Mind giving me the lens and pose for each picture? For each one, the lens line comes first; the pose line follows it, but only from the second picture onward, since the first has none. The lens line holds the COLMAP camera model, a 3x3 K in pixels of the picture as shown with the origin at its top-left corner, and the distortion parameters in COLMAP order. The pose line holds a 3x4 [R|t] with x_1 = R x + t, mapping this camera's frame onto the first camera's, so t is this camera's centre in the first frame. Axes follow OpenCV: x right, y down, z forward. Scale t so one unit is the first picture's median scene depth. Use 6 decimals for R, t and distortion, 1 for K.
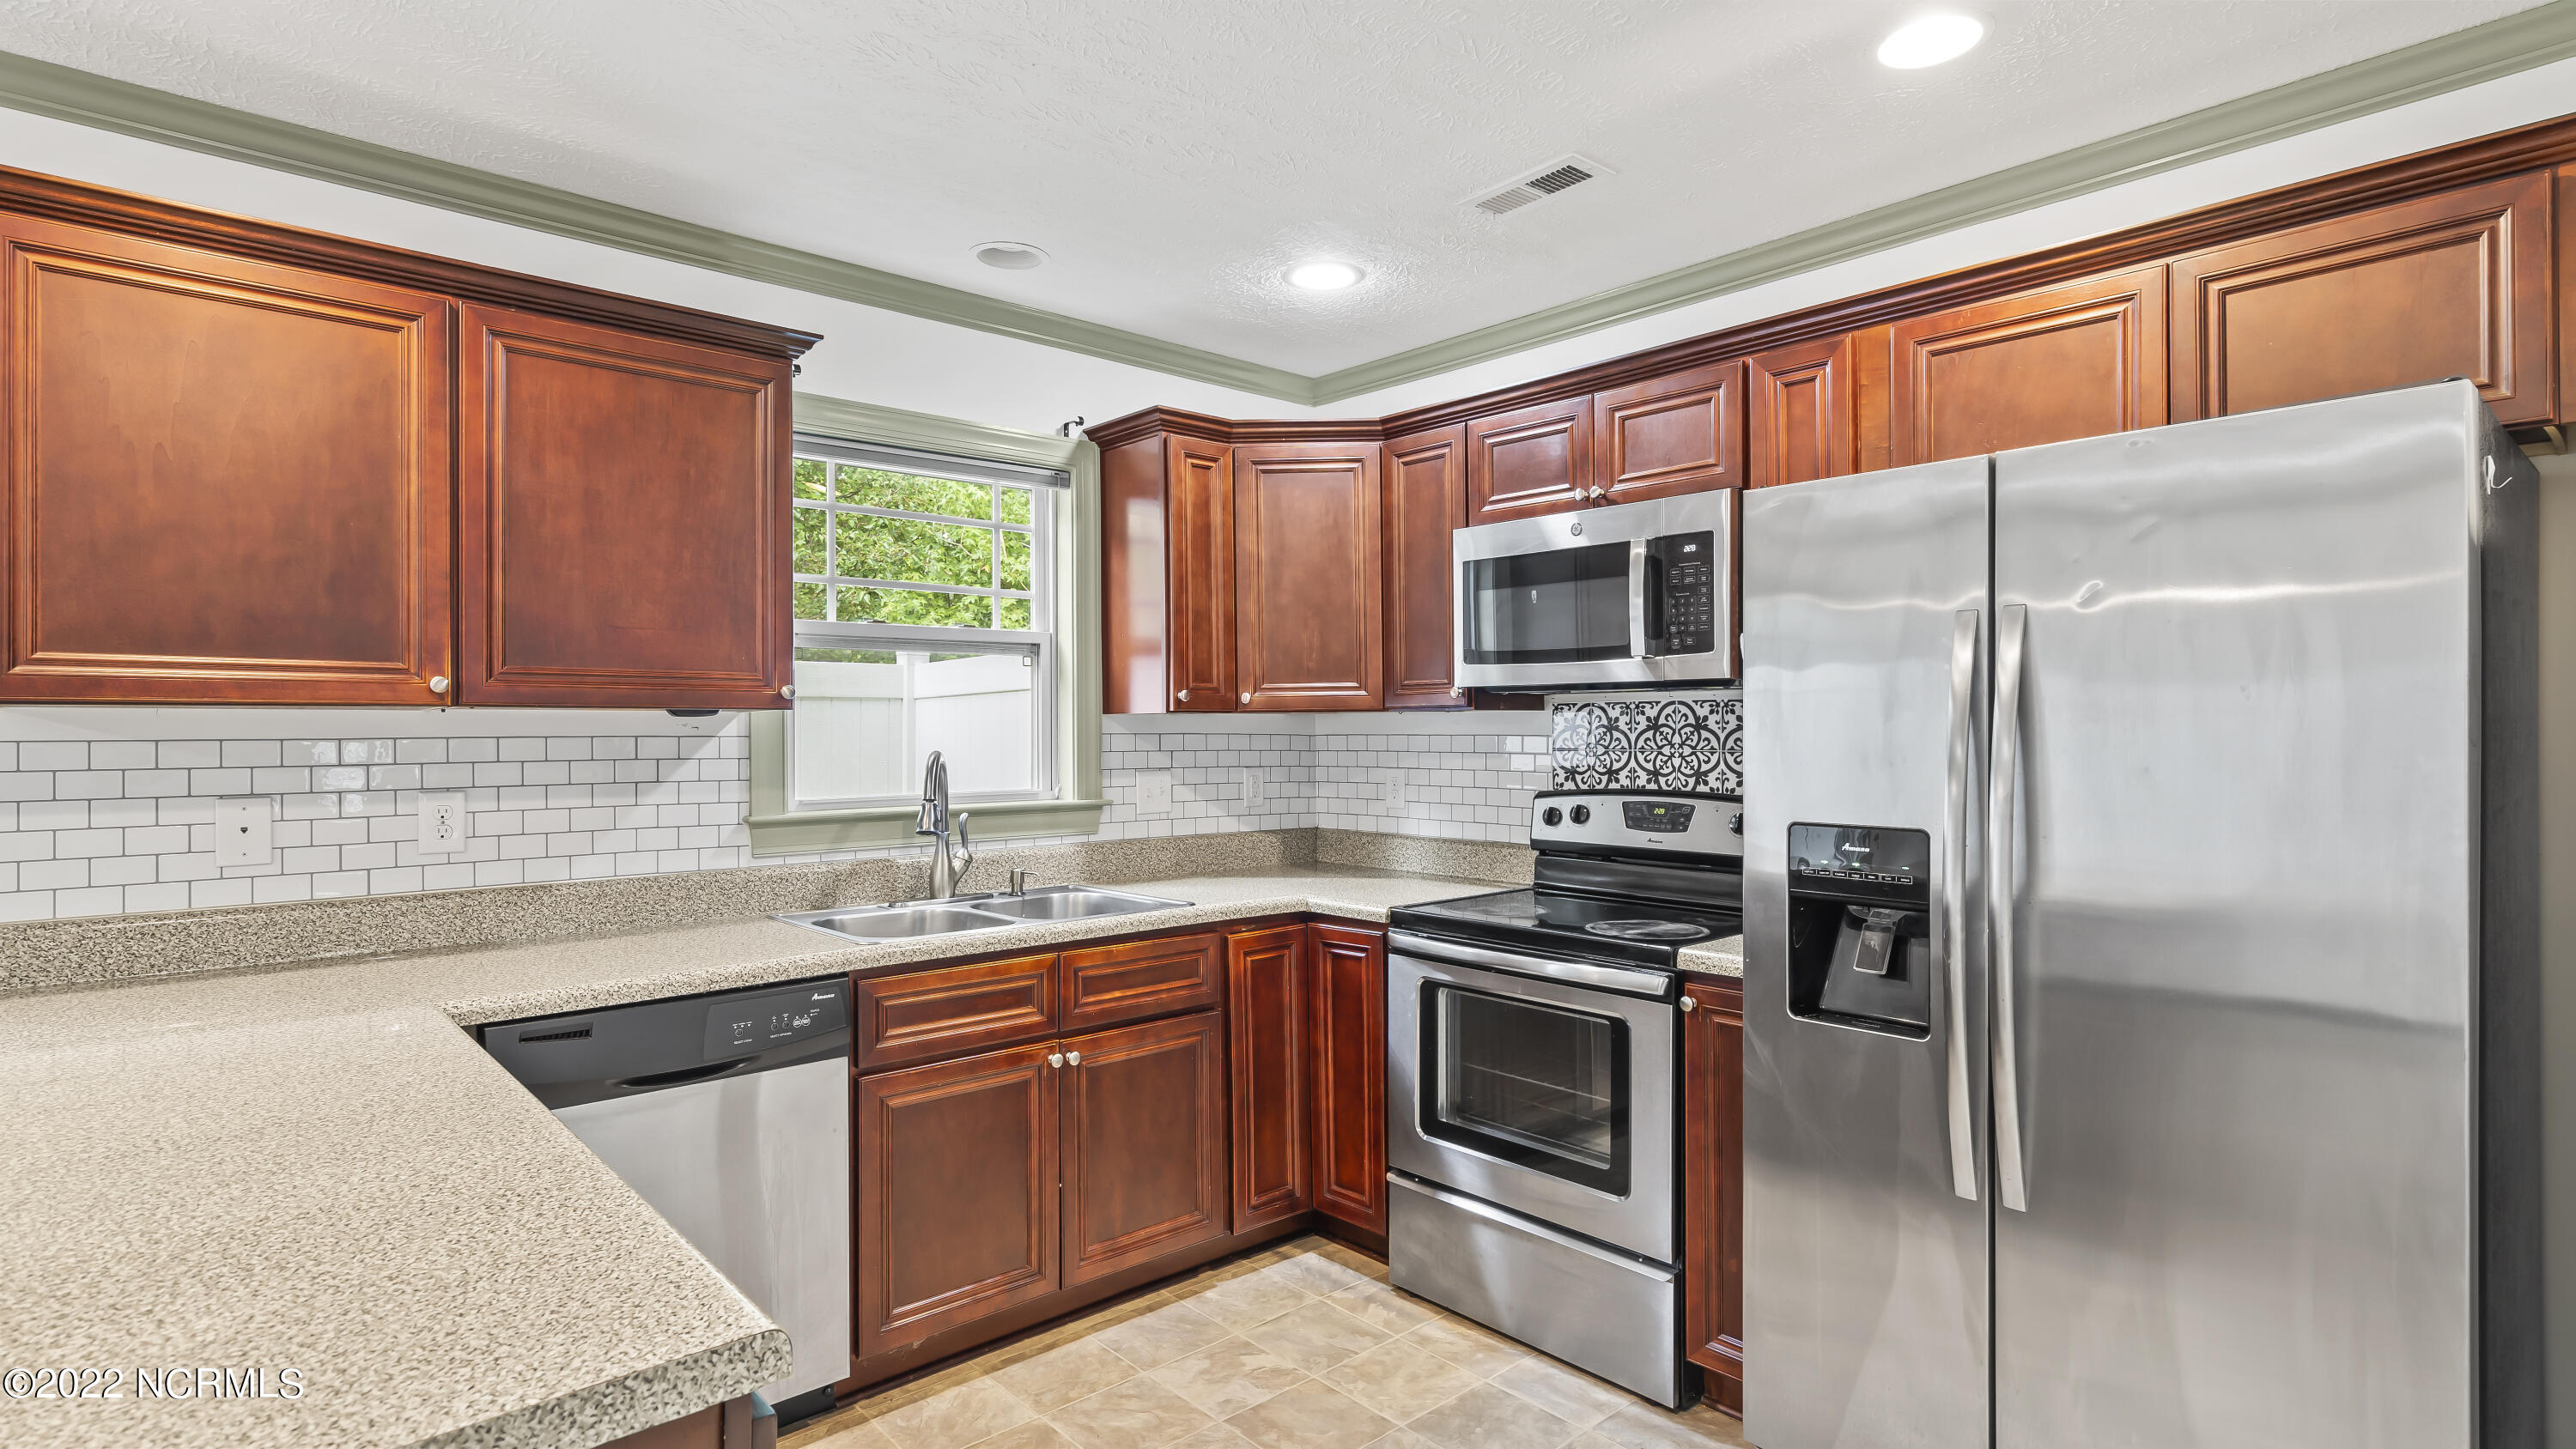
lens RADIAL K [[1266.4, 0, 1289.9], [0, 1266.4, 733.0], [0, 0, 1]] dist [0.000774, 0.000817]
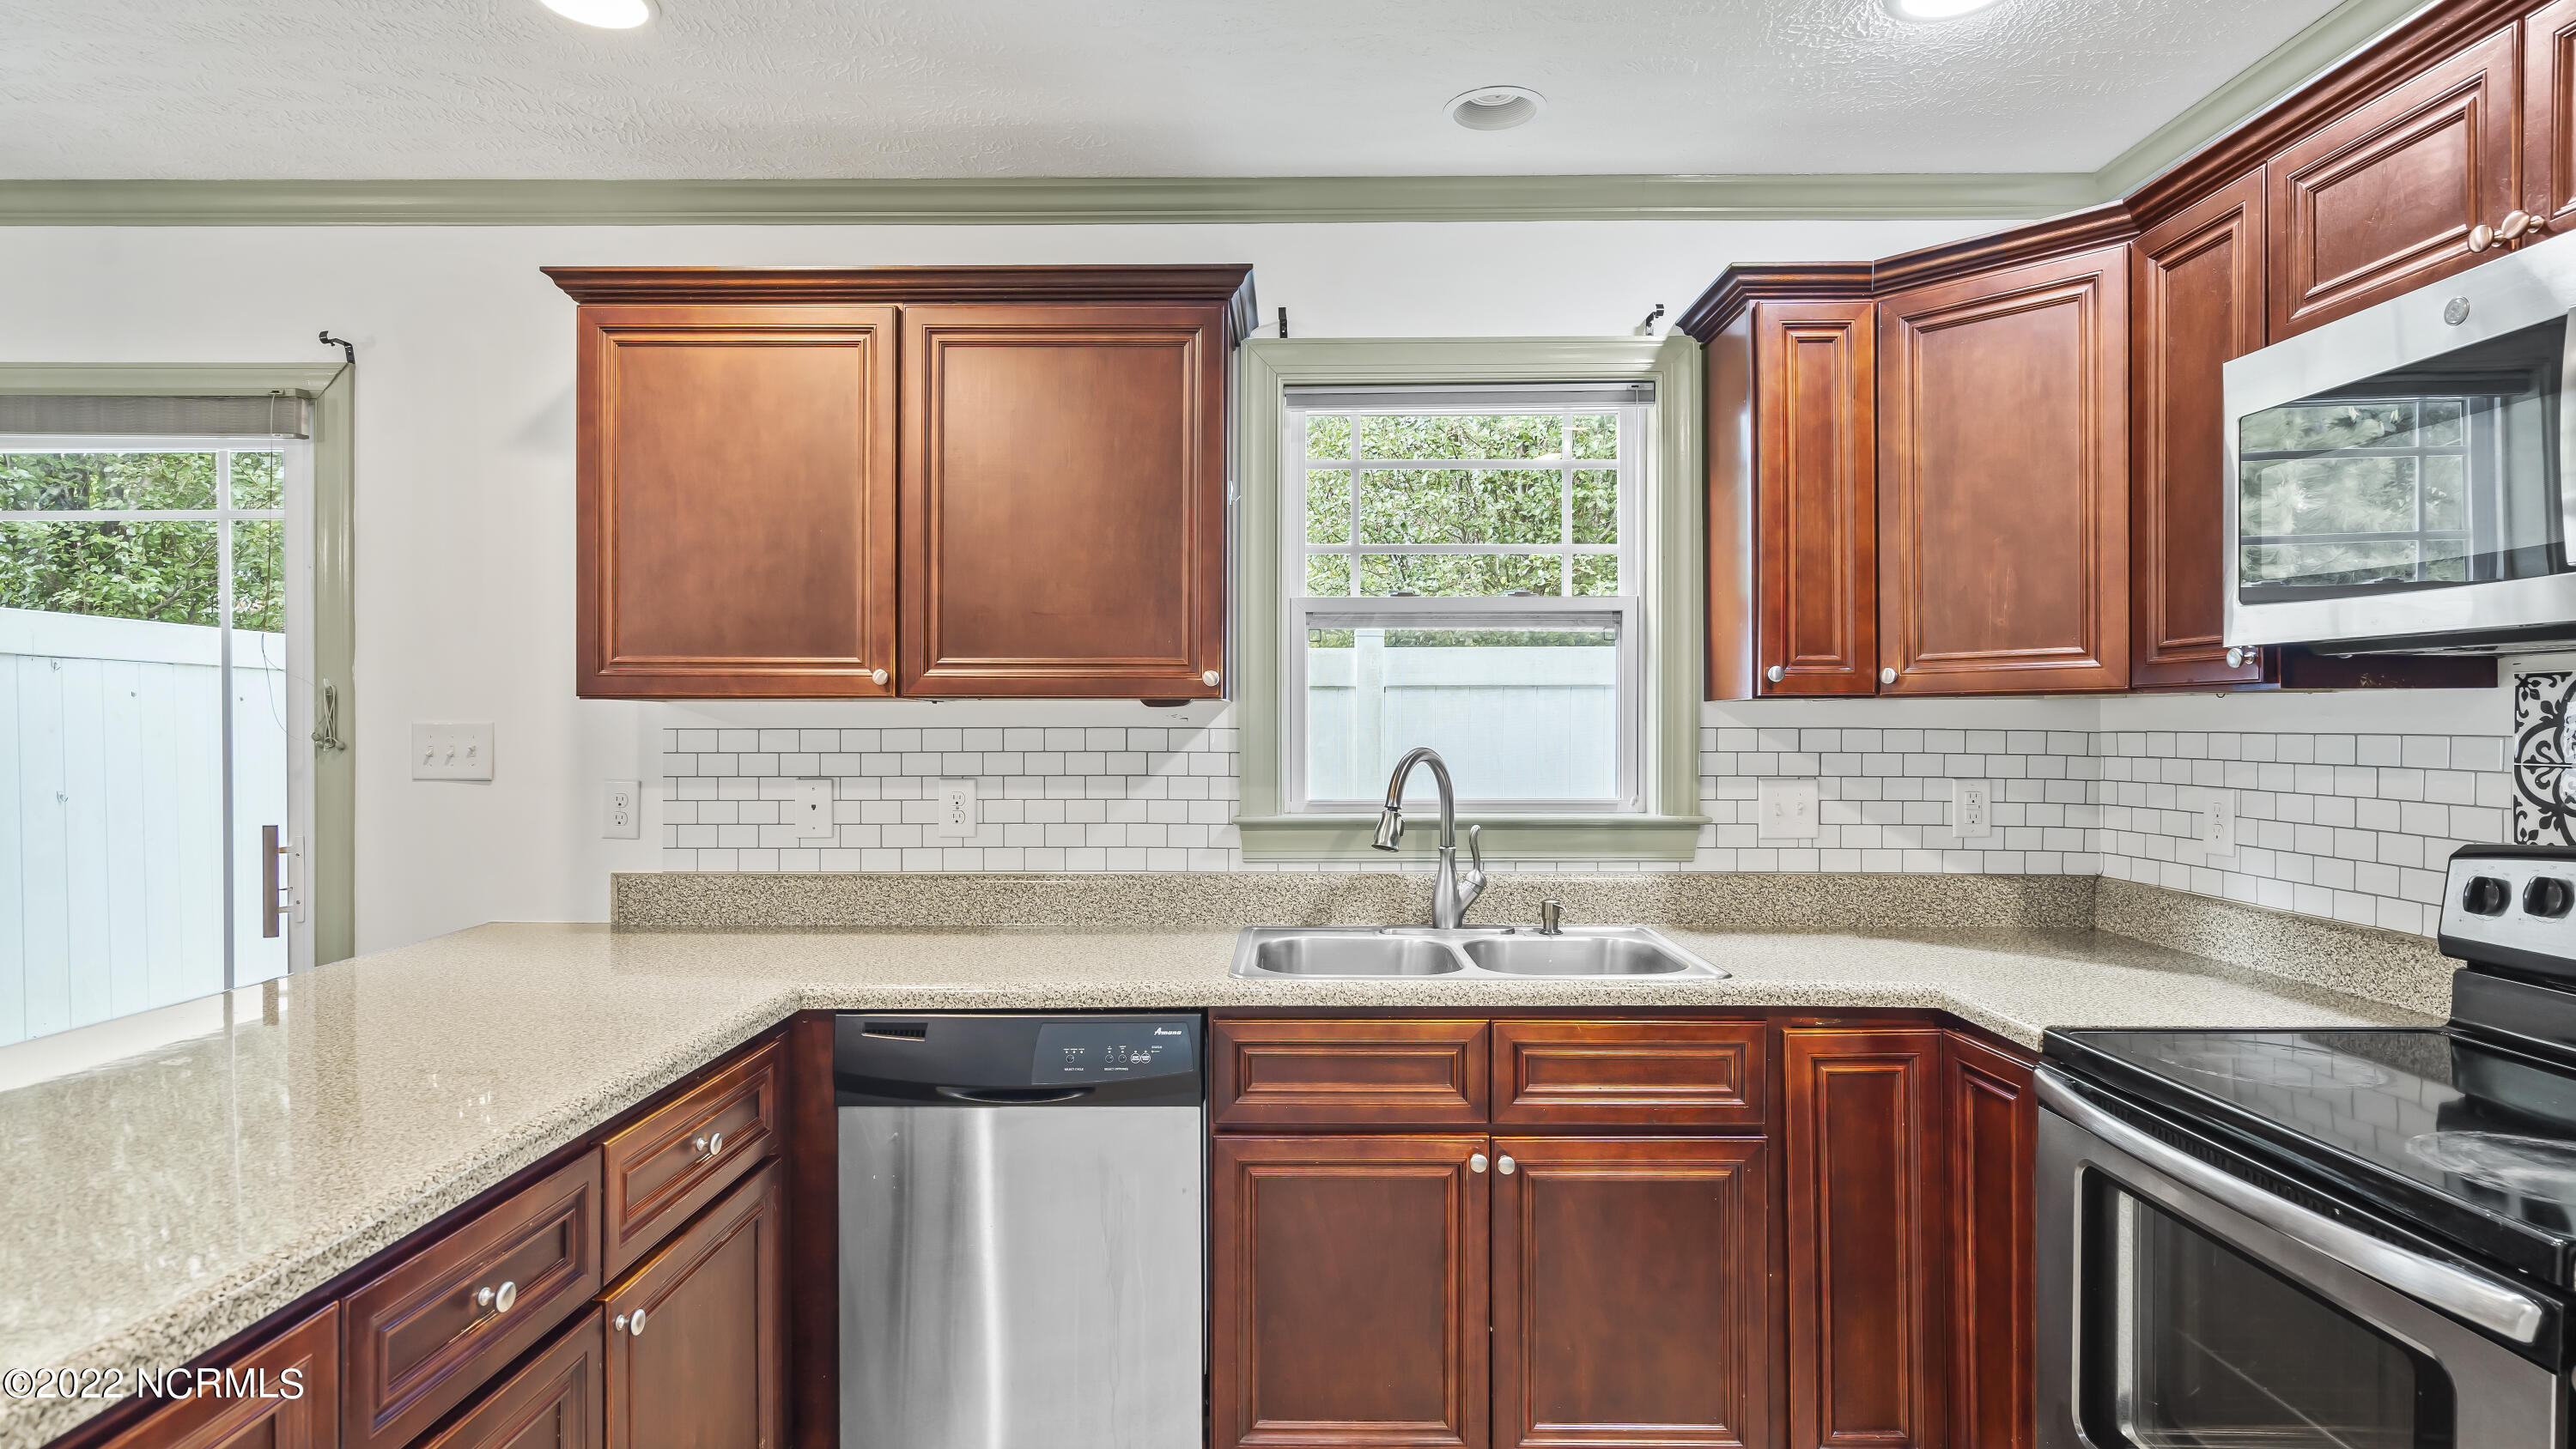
lens RADIAL K [[1323.4, 0, 1287.9], [0, 1323.4, 737.0], [0, 0, 1]] dist [0.002400, 0.001090]
pose [[0.737335, 0.011056, -0.675436, 0.224627], [-0.004272, 0.999922, 0.011703, -0.002268], [0.675513, -0.005744, 0.737325, 0.300265]]
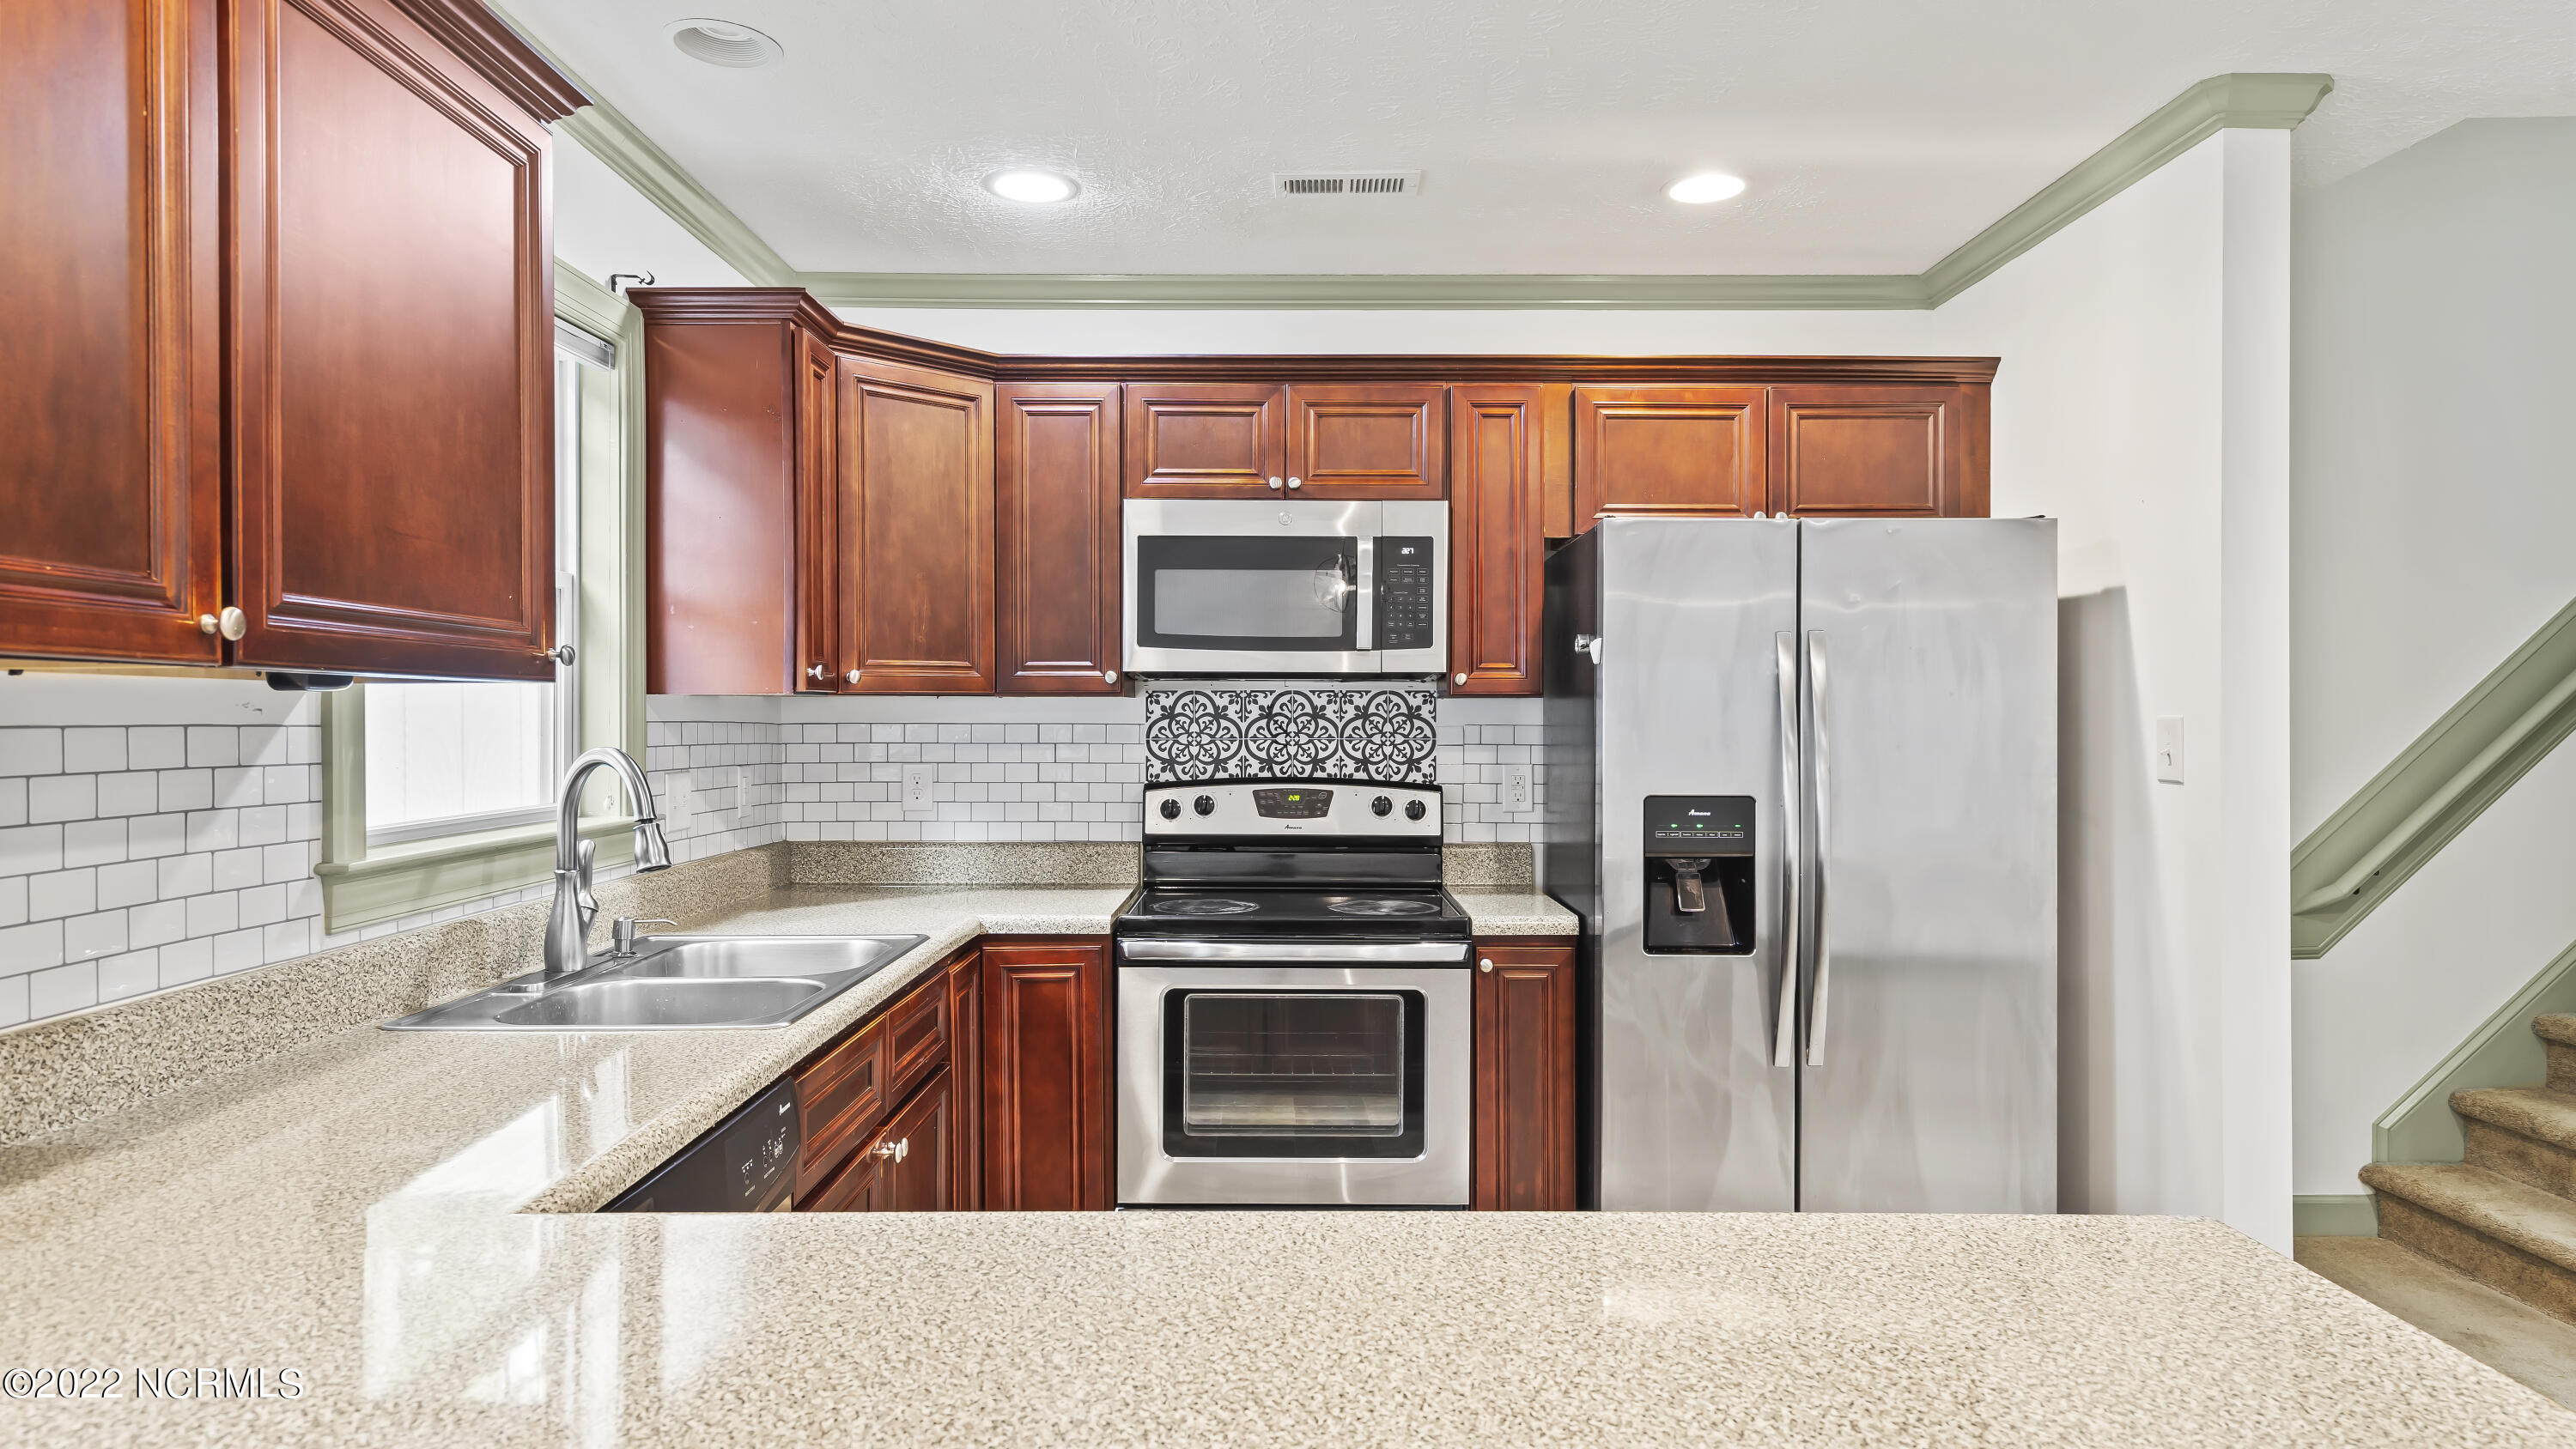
lens RADIAL K [[1461.2, 0, 1288.0], [0, 1461.2, 724.5], [0, 0, 1]] dist [0.000220, 0.000397]
pose [[0.669540, 0.000004, 0.742776, -0.585593], [-0.001656, 0.999998, 0.001488, 0.000412], [-0.742774, -0.002226, 0.669538, 0.209225]]
